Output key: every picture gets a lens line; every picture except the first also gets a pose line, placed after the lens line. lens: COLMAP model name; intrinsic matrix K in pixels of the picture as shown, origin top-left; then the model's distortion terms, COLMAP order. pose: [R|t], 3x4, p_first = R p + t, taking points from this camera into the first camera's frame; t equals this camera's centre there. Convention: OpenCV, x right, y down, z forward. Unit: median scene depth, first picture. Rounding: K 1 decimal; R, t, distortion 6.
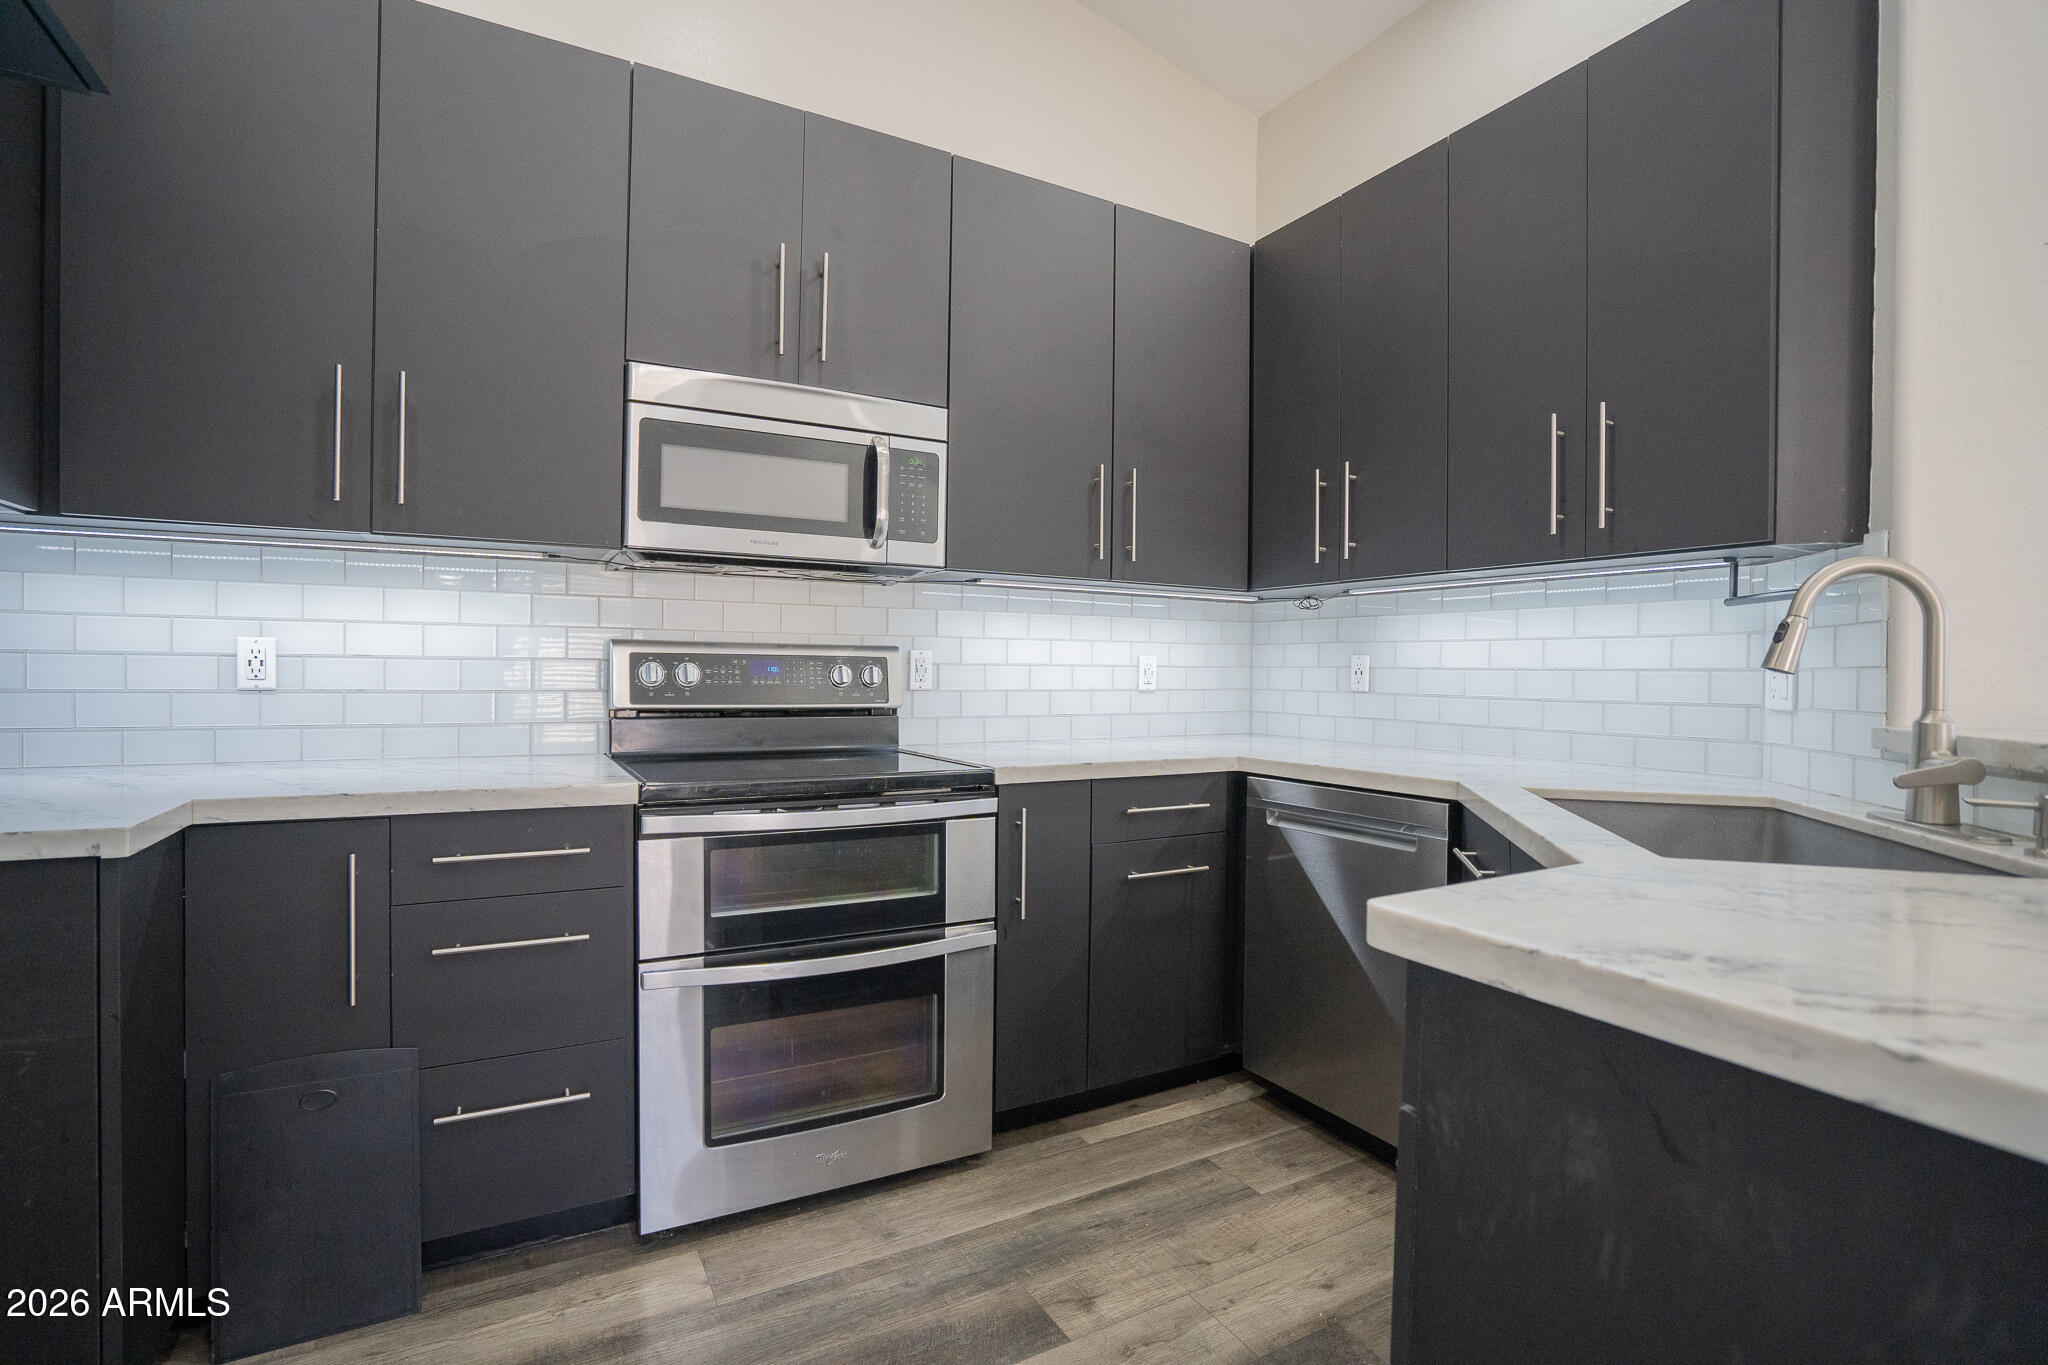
lens RADIAL K [[955.9, 0, 995.3], [0, 955.9, 674.5], [0, 0, 1]] dist [-0.077904, 0.025695]
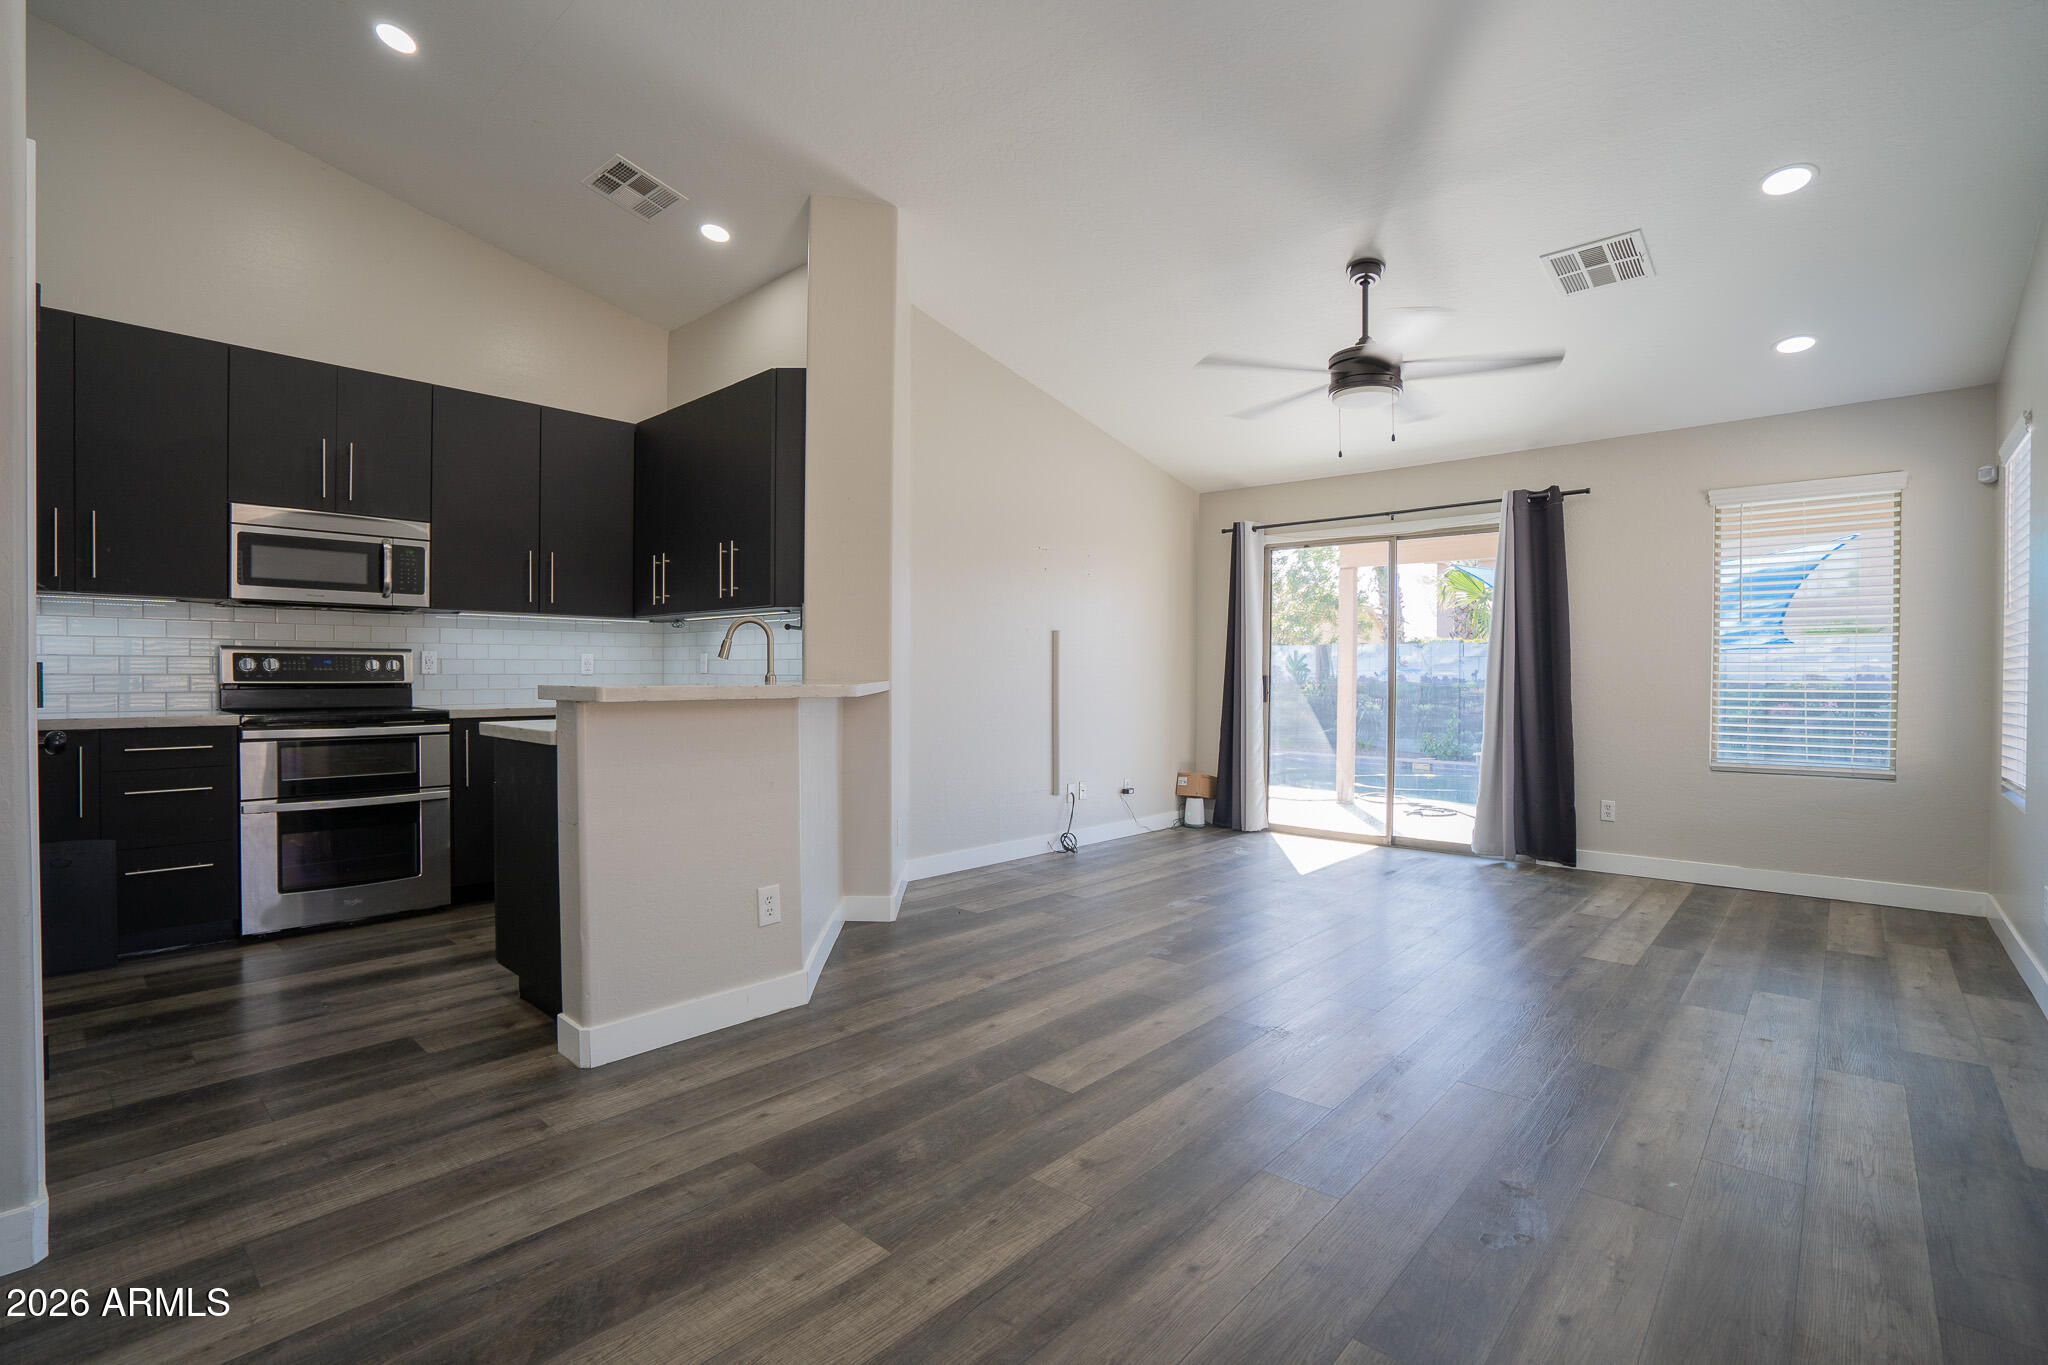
lens RADIAL K [[947.8, 0, 1006.7], [0, 947.8, 682.1], [0, 0, 1]] dist [-0.062204, 0.025194]
pose [[0.943949, -0.012521, 0.329854, 0.439299], [0.010312, 0.999911, 0.008445, 0.033704], [-0.329930, -0.004570, 0.943994, -1.168443]]
